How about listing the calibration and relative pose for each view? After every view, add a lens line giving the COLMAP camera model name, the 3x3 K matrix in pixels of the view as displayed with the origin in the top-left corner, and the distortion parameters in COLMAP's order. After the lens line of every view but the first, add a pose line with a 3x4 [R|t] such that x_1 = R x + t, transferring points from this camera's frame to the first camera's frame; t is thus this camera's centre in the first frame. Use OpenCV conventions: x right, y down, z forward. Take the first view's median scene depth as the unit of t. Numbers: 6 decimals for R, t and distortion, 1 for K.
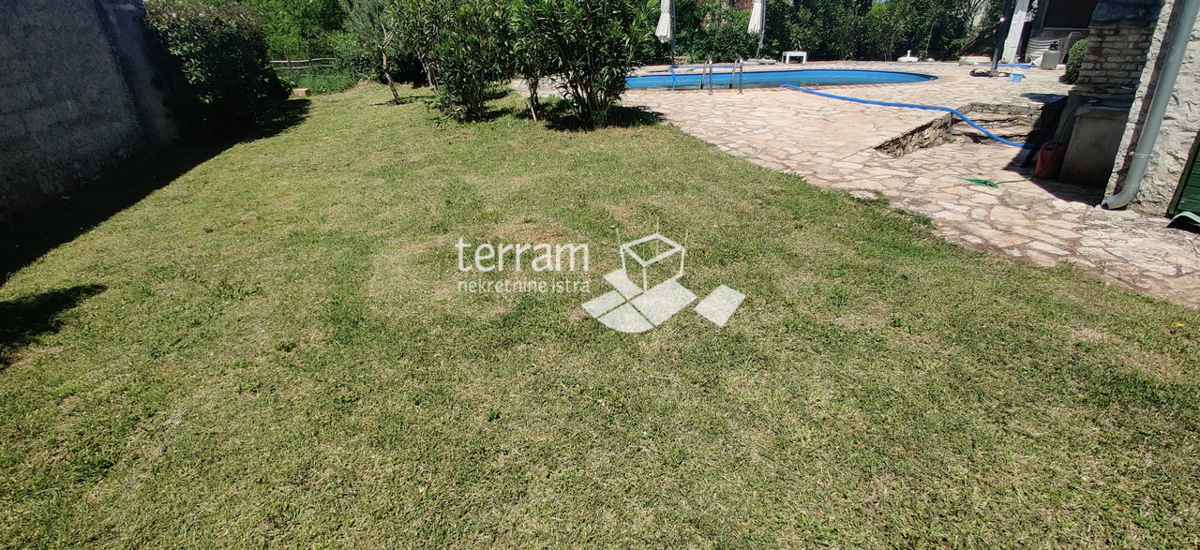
lens RADIAL K [[625.9, 0, 599.6], [0, 625.9, 274.4], [0, 0, 1]] dist [-0.005841, -0.001633]
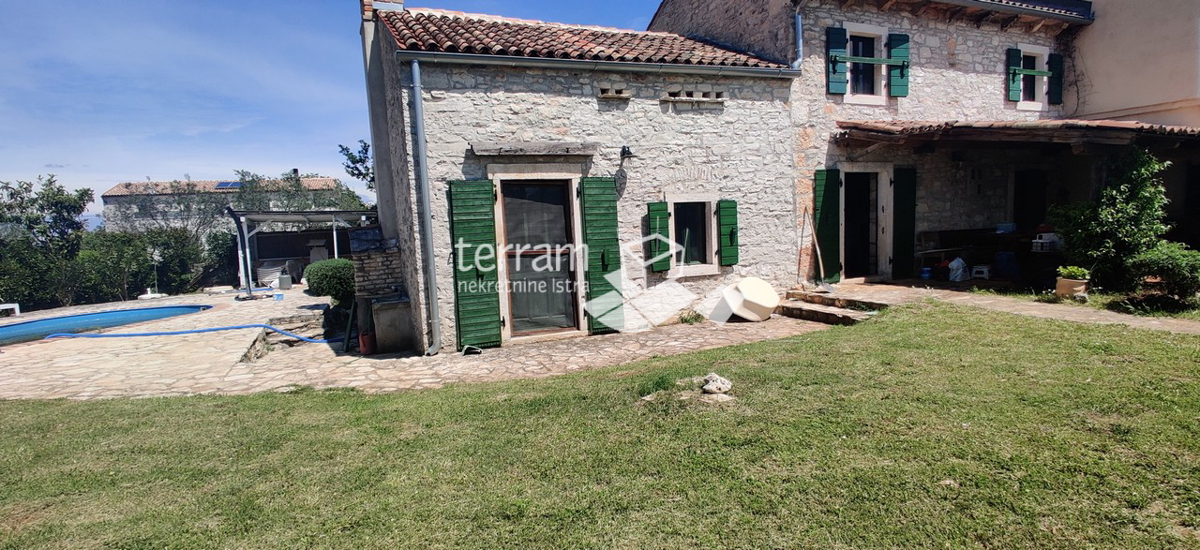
lens RADIAL K [[625.9, 0, 604.1], [0, 625.9, 275.5], [0, 0, 1]] dist [-0.005841, -0.001633]
pose [[0.404140, -0.086032, 0.910642, -0.247937], [0.396299, 0.913744, -0.089551, 0.015460], [-0.824389, 0.397078, 0.403375, -0.060971]]
